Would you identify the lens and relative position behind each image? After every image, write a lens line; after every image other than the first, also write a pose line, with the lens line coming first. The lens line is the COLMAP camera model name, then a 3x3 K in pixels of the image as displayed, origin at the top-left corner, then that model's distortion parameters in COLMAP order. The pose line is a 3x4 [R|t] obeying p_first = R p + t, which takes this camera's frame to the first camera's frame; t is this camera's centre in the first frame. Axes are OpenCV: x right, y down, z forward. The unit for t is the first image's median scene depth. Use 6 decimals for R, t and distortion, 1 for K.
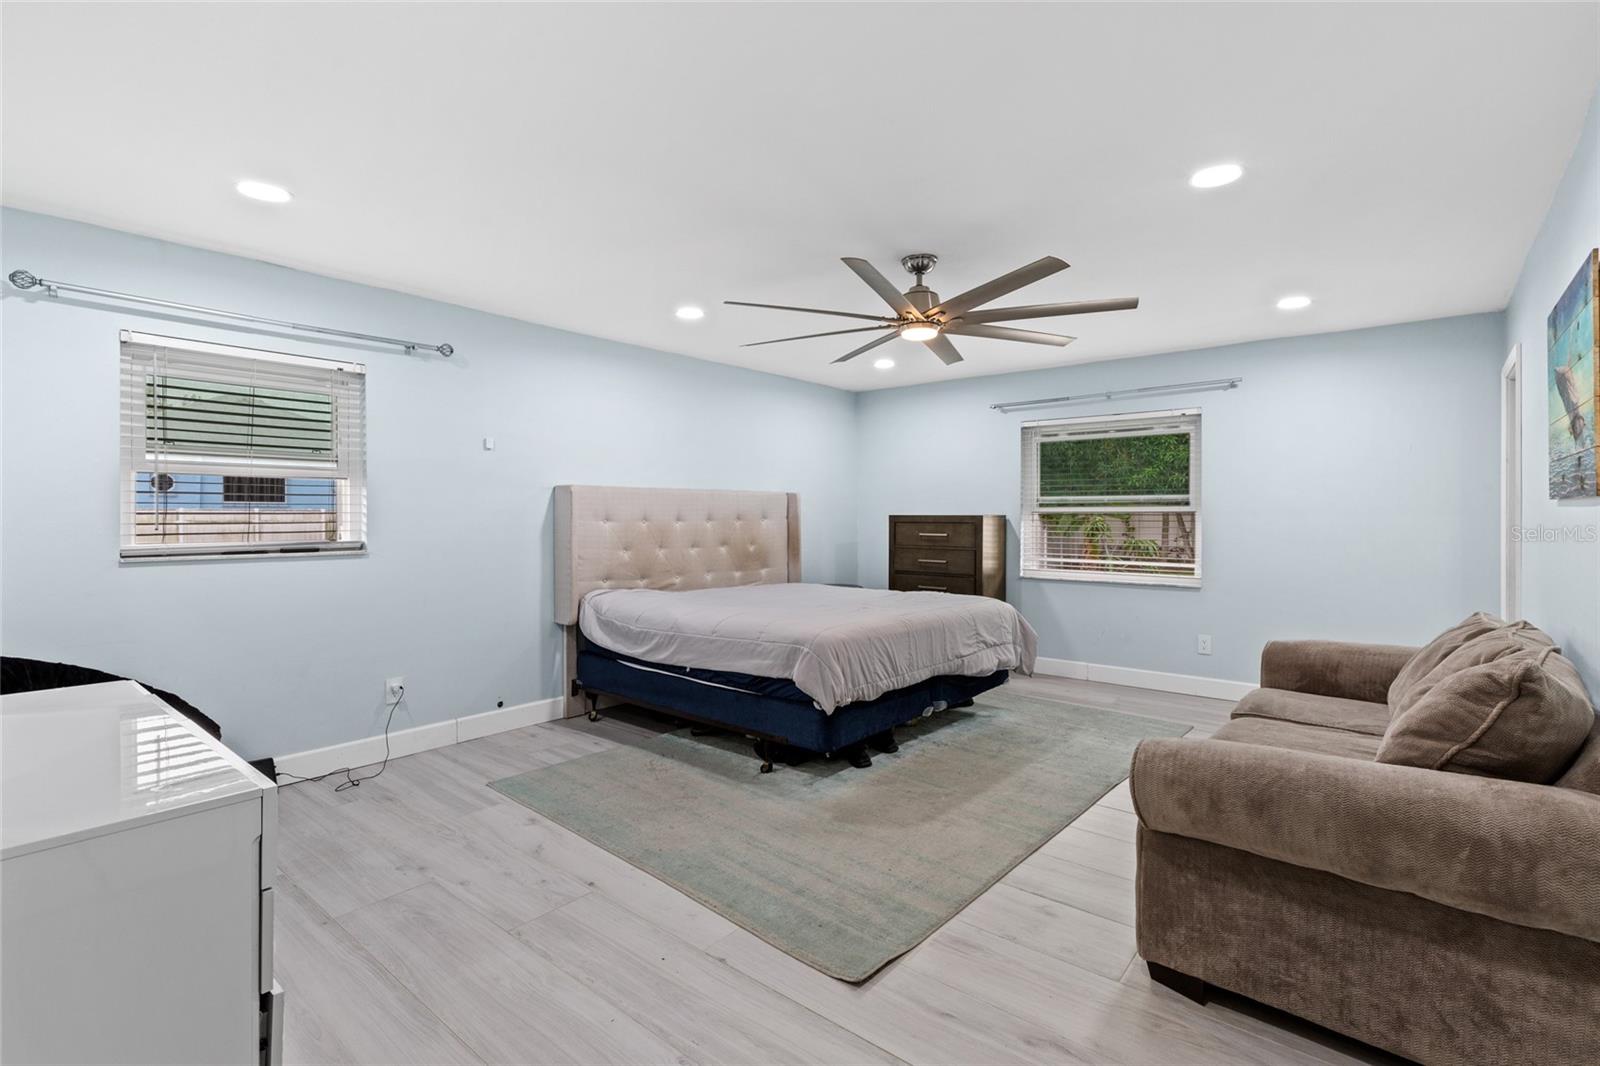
lens RADIAL K [[715.4, 0, 807.1], [0, 715.4, 524.8], [0, 0, 1]] dist [0.005868, 0.000989]
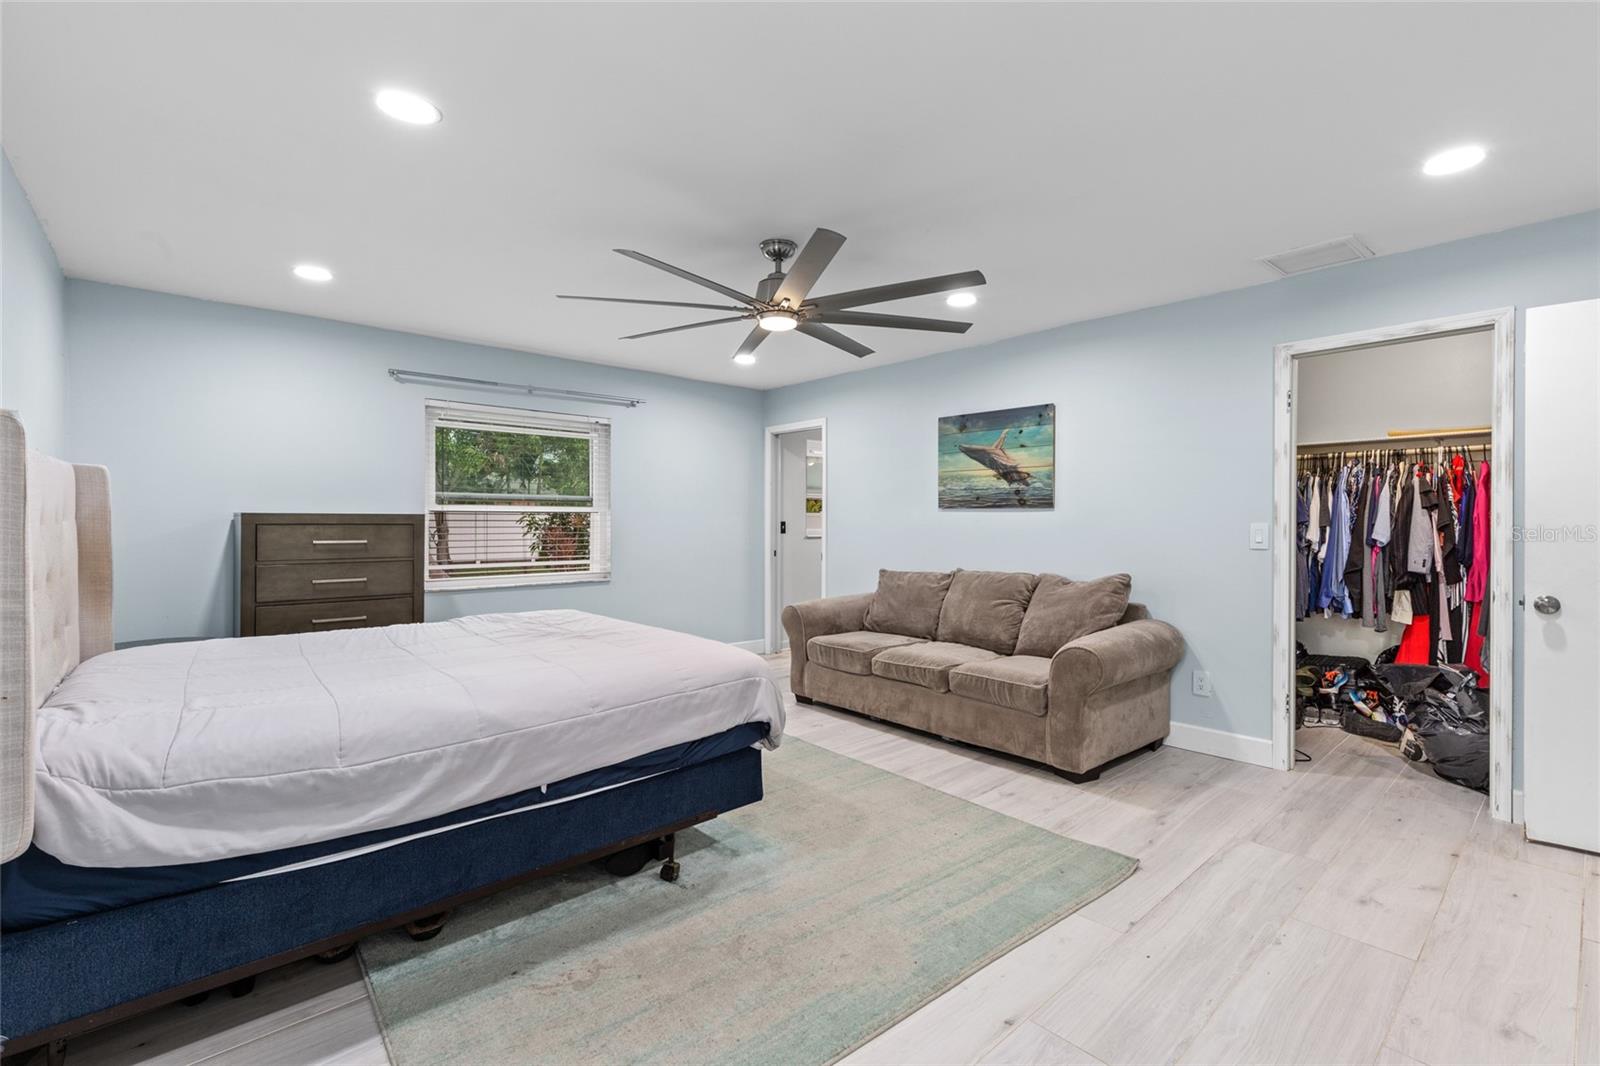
lens RADIAL K [[715.4, 0, 805.1], [0, 715.4, 524.5], [0, 0, 1]] dist [0.005868, 0.000989]
pose [[0.157011, -0.008772, 0.987558, -0.680977], [0.009279, 0.999930, 0.007407, -0.006140], [-0.987553, 0.008000, 0.157081, 0.707131]]
